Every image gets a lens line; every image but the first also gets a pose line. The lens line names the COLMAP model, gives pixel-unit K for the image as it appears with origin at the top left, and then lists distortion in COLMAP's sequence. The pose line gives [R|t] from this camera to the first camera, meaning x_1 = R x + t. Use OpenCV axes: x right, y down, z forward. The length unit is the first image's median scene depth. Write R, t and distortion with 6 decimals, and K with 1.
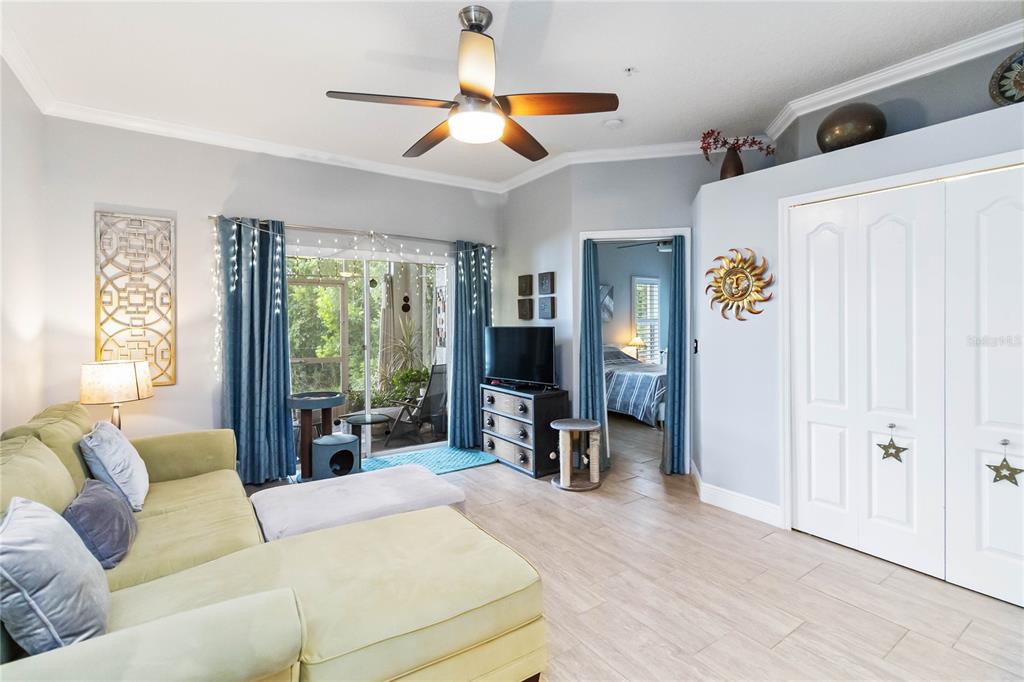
lens RADIAL K [[477.0, 0, 513.5], [0, 477.0, 324.3], [0, 0, 1]] dist [0.001062, -0.001014]
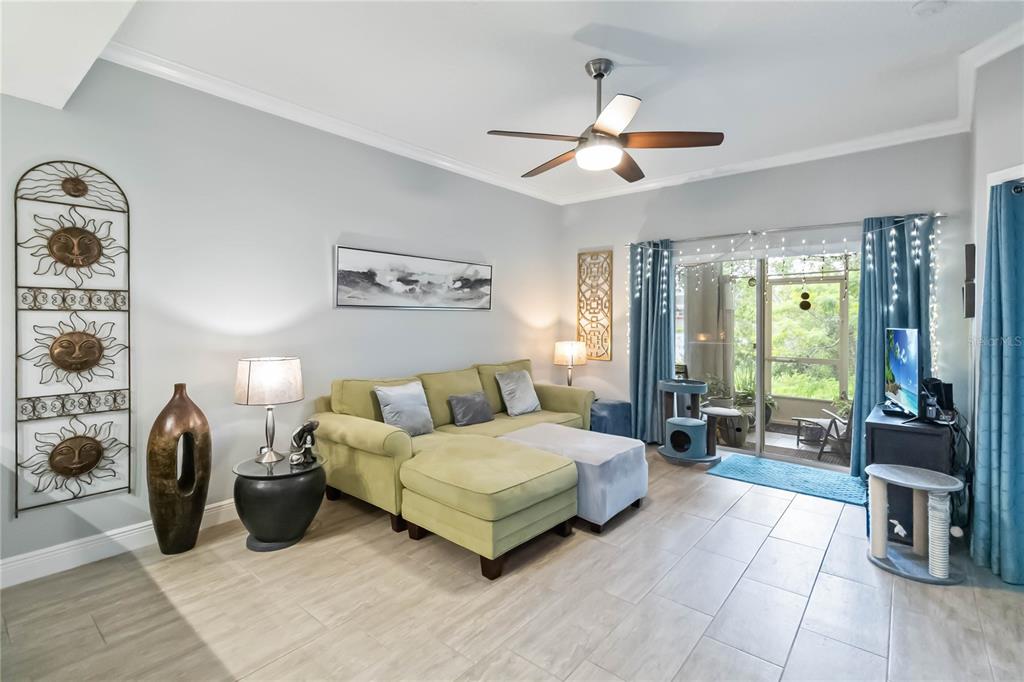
lens RADIAL K [[477.0, 0, 510.4], [0, 477.0, 321.5], [0, 0, 1]] dist [0.001062, -0.001014]
pose [[0.265950, 0.009770, -0.963937, 0.632004], [-0.014857, 0.999871, 0.006035, -0.001907], [0.963872, 0.012716, 0.266061, 0.287355]]
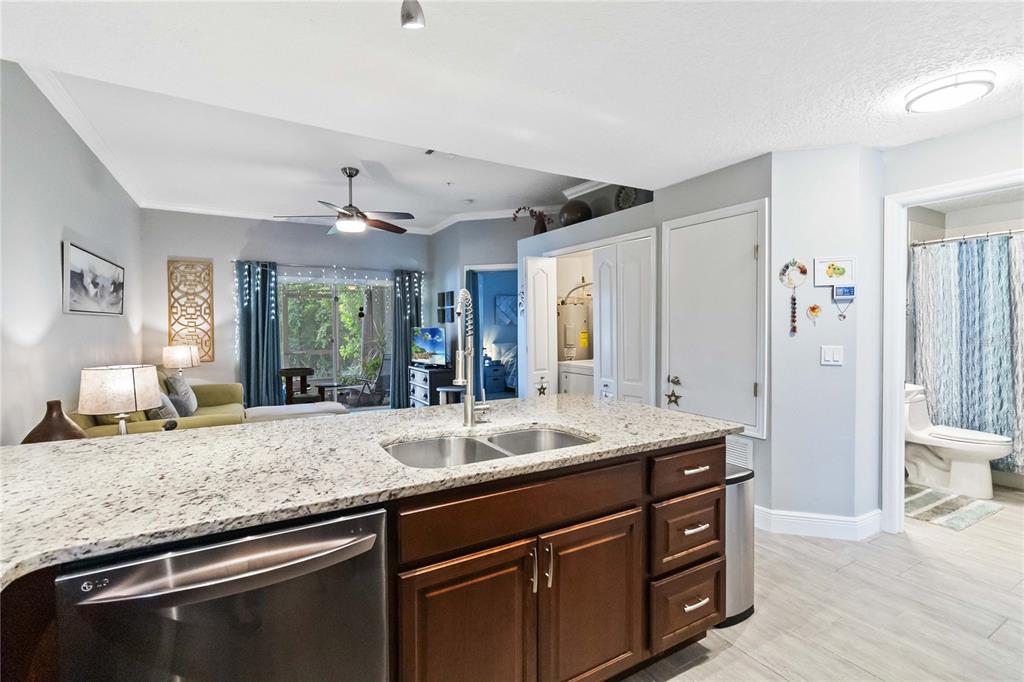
lens RADIAL K [[477.0, 0, 508.3], [0, 477.0, 335.7], [0, 0, 1]] dist [0.001062, -0.001014]
pose [[0.996657, 0.003015, -0.081648, 0.451966], [-0.001651, 0.999858, 0.016777, 0.005571], [0.081687, -0.016586, 0.996520, -0.572505]]
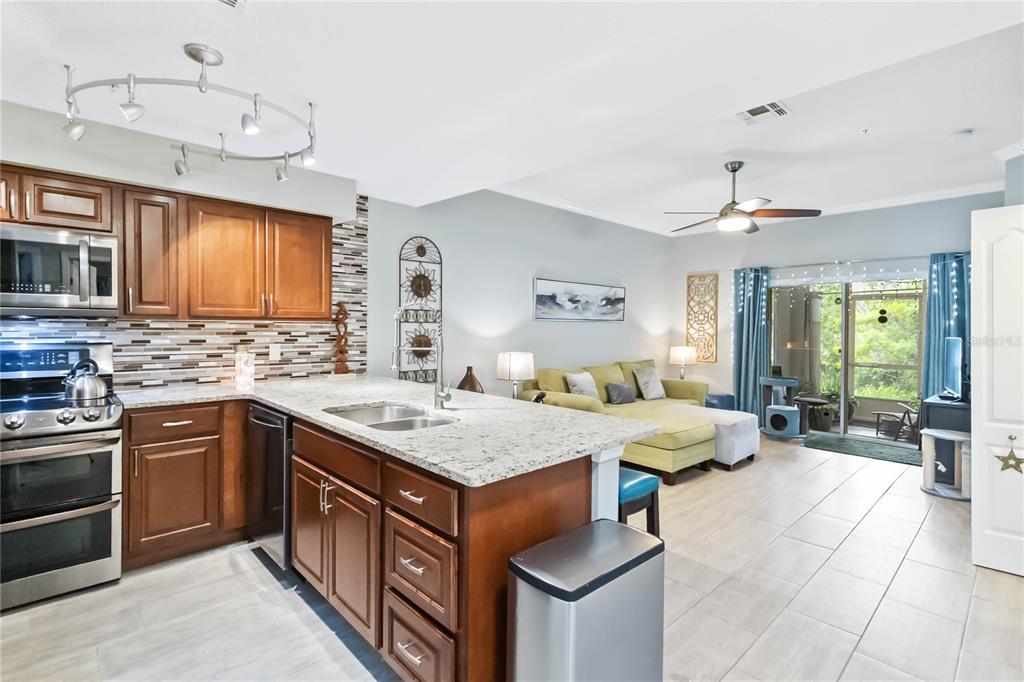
lens RADIAL K [[477.0, 0, 512.8], [0, 477.0, 332.3], [0, 0, 1]] dist [0.001062, -0.001014]
pose [[0.146758, 0.016303, -0.989038, 1.003870], [-0.020893, 0.999692, 0.013378, -0.000166], [0.988952, 0.018700, 0.147054, -0.069065]]
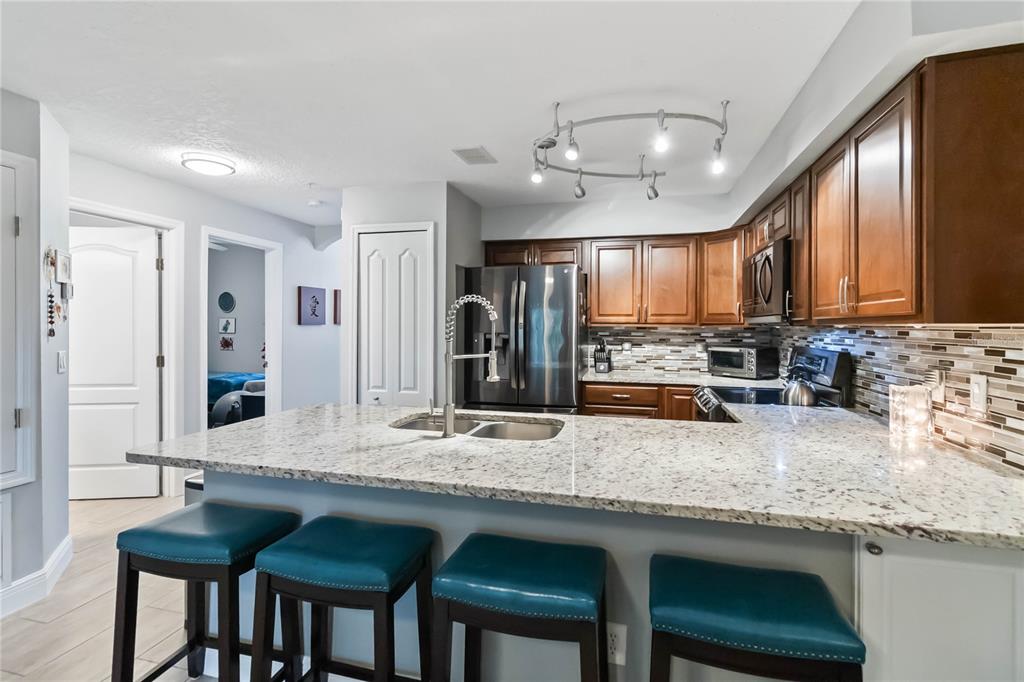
lens RADIAL K [[477.0, 0, 512.9], [0, 477.0, 328.2], [0, 0, 1]] dist [0.001062, -0.001014]
pose [[-0.652577, -0.007479, 0.757685, -0.030578], [0.003128, 0.999916, 0.012564, -0.003084], [-0.757716, 0.010569, -0.652499, 0.191974]]
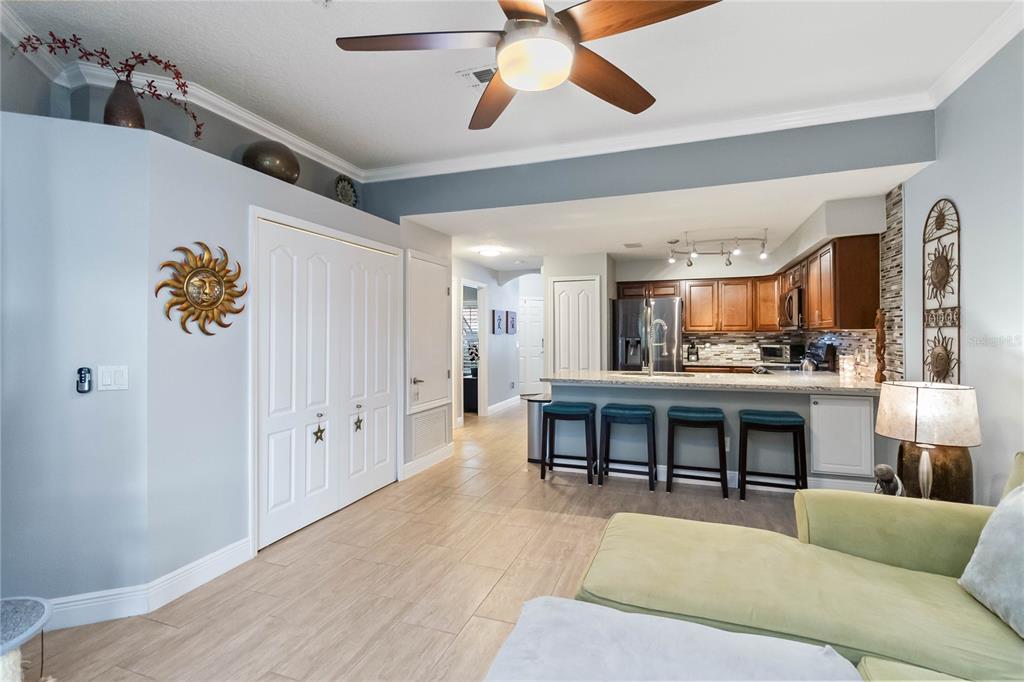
lens RADIAL K [[477.0, 0, 517.7], [0, 477.0, 331.2], [0, 0, 1]] dist [0.001062, -0.001014]
pose [[-0.584561, 0.009735, 0.811291, -0.397102], [0.013666, 0.999904, -0.002152, -0.004807], [-0.811235, 0.009829, -0.584638, 0.890880]]
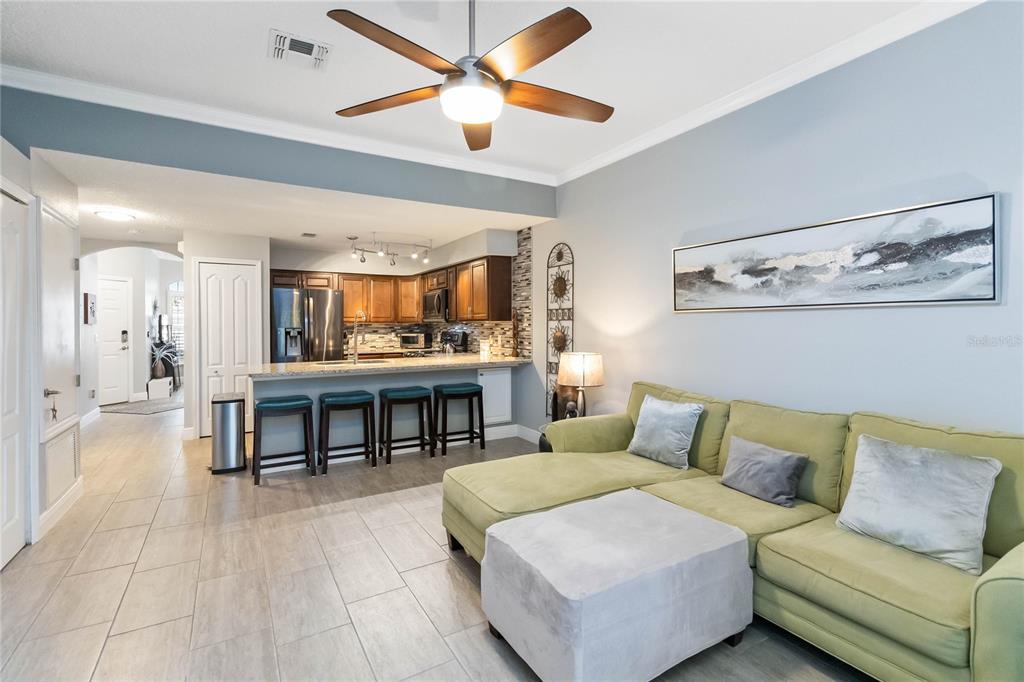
lens RADIAL K [[477.0, 0, 521.8], [0, 477.0, 327.5], [0, 0, 1]] dist [0.001062, -0.001014]
pose [[-0.998749, 0.004793, 0.049783, -0.131692], [0.005665, 0.999833, 0.017392, -0.006867], [-0.049692, 0.017653, -0.998609, 1.167702]]
